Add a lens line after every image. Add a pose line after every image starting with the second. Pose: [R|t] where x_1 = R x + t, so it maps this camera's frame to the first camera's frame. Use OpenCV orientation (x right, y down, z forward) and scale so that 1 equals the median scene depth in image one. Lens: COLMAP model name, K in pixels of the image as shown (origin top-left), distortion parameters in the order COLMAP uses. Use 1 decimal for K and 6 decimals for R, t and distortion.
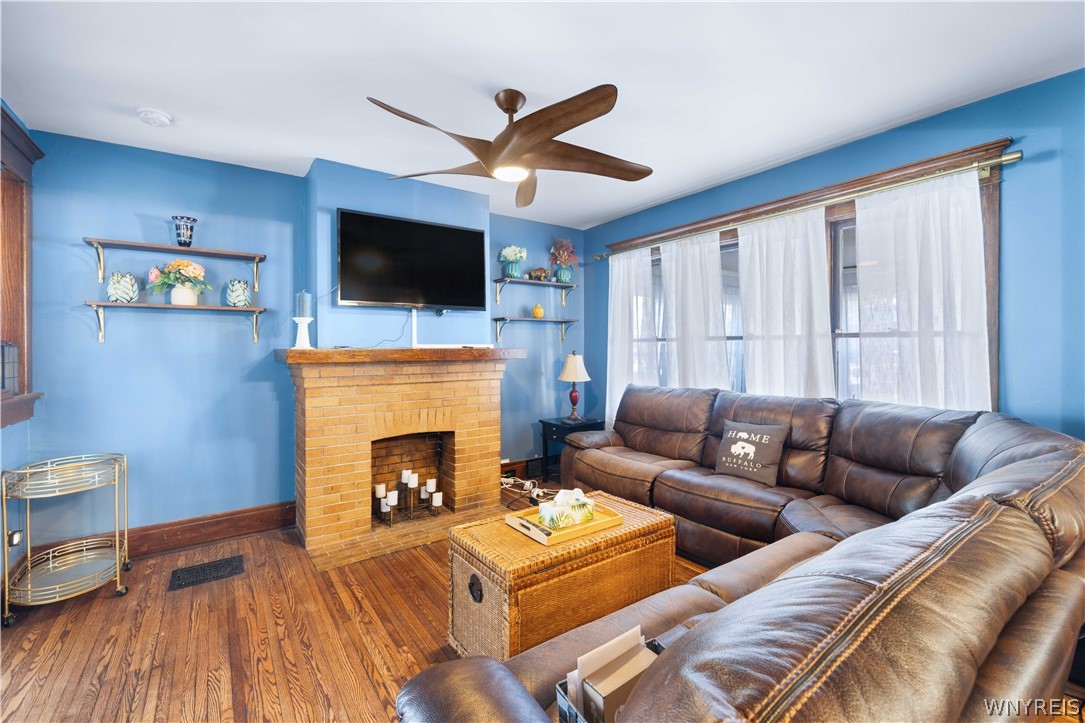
lens RADIAL K [[452.0, 0, 543.0], [0, 452.0, 344.5], [0, 0, 1]] dist [-0.000151, 0.001014]
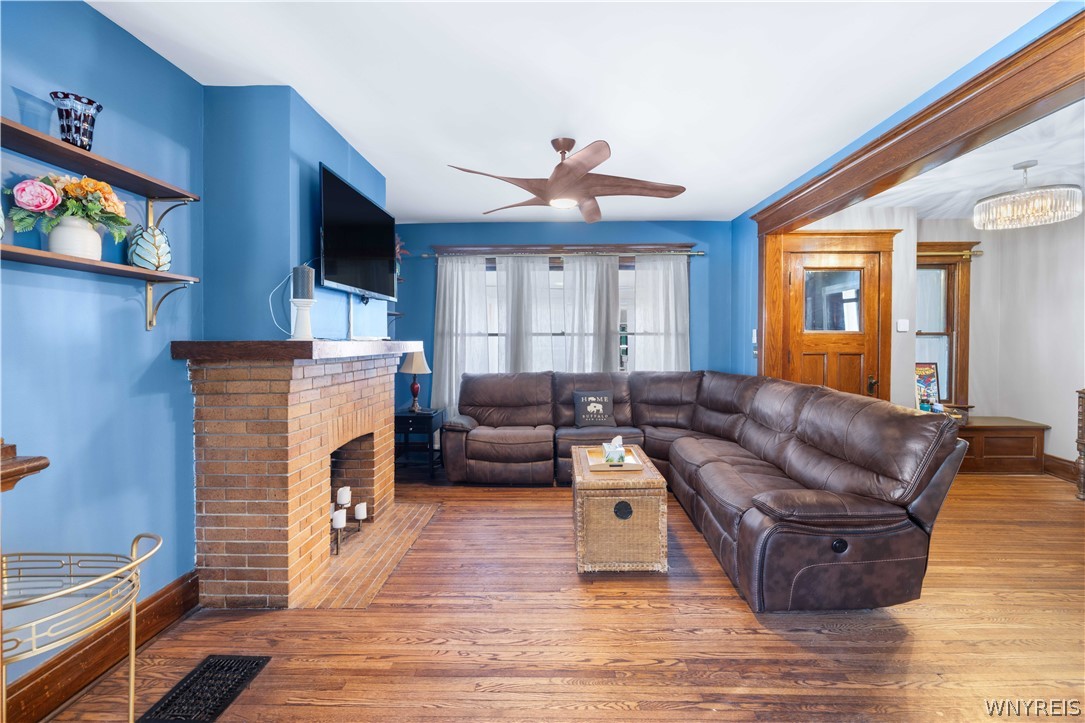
lens RADIAL K [[452.0, 0, 551.2], [0, 452.0, 343.8], [0, 0, 1]] dist [-0.000151, 0.001014]
pose [[0.596914, -0.000740, 0.802305, -0.845576], [-0.007092, 0.999956, 0.006200, 0.007051], [-0.802274, -0.009391, 0.596882, 0.205377]]
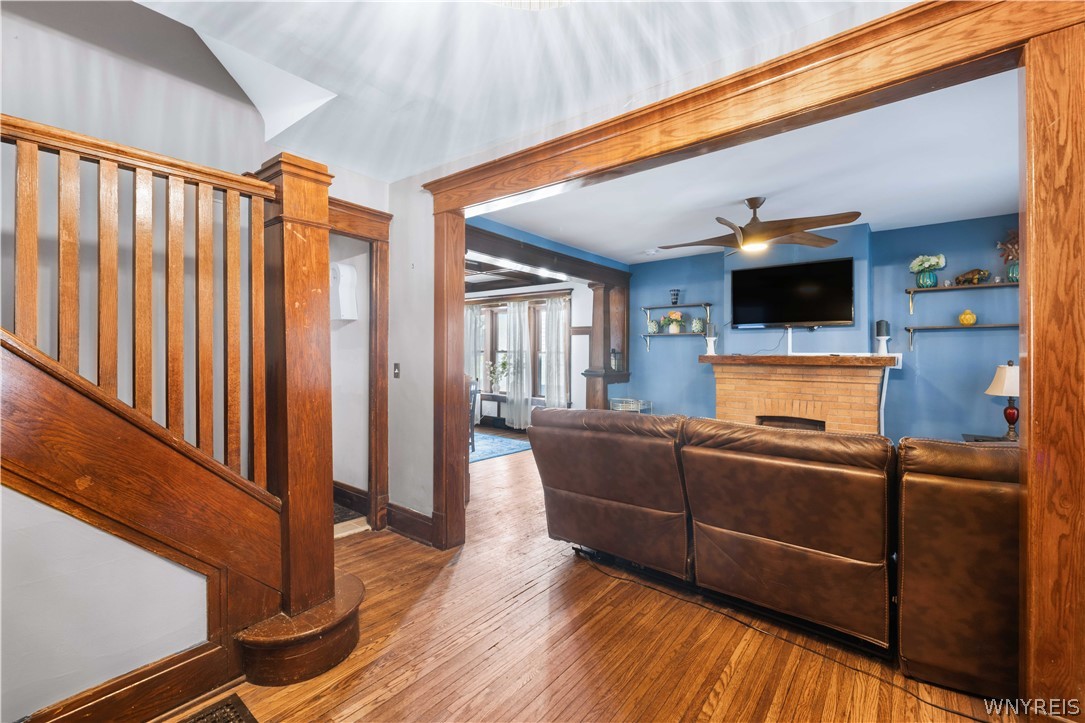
lens RADIAL K [[499.9, 0, 543.9], [0, 499.9, 356.1], [0, 0, 1]] dist [0.000370, 0.000462]
pose [[0.297128, 0.010097, -0.954784, 1.088071], [-0.001366, 0.999948, 0.010149, -0.006001], [0.954837, -0.001712, 0.297126, -0.204845]]
